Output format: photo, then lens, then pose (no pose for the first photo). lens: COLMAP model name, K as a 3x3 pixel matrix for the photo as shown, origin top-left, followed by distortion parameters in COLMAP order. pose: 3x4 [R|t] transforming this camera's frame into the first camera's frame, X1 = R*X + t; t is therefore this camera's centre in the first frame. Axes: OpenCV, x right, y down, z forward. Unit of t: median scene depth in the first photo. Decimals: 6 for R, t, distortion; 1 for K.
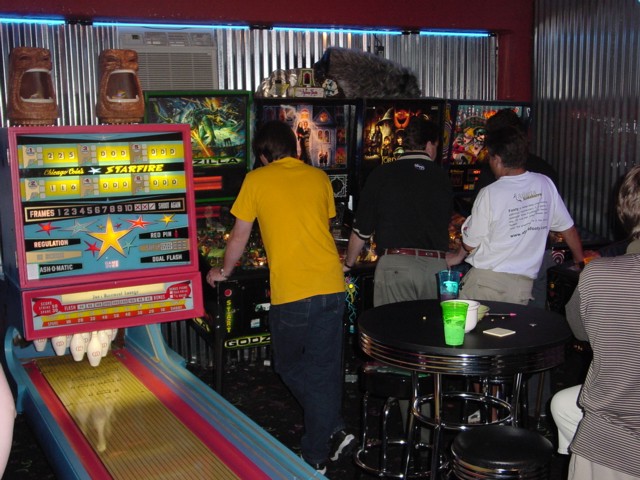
lens RADIAL K [[862.9, 0, 320.0], [0, 862.9, 240.0], [0, 0, 1]] dist [-0.044973, 0.005401]
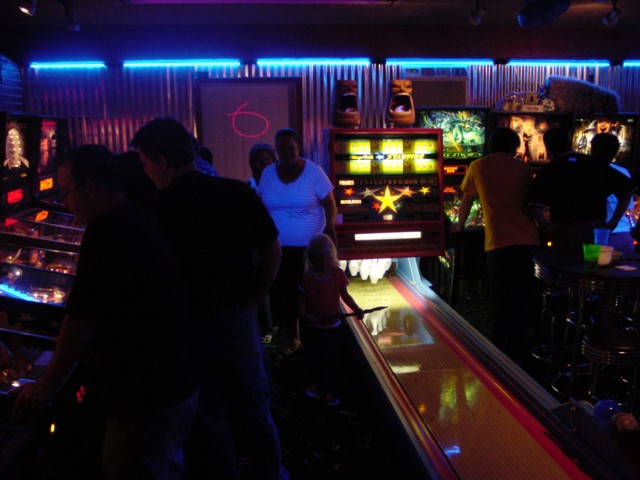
lens RADIAL K [[664.3, 0, 320.0], [0, 664.3, 240.0], [0, 0, 1]] dist [-0.106977, 0.035612]
pose [[0.930624, 0.064643, -0.360222, 0.065572], [-0.056194, 0.997845, 0.033890, 0.028766], [0.361636, -0.011297, 0.932251, -0.135623]]
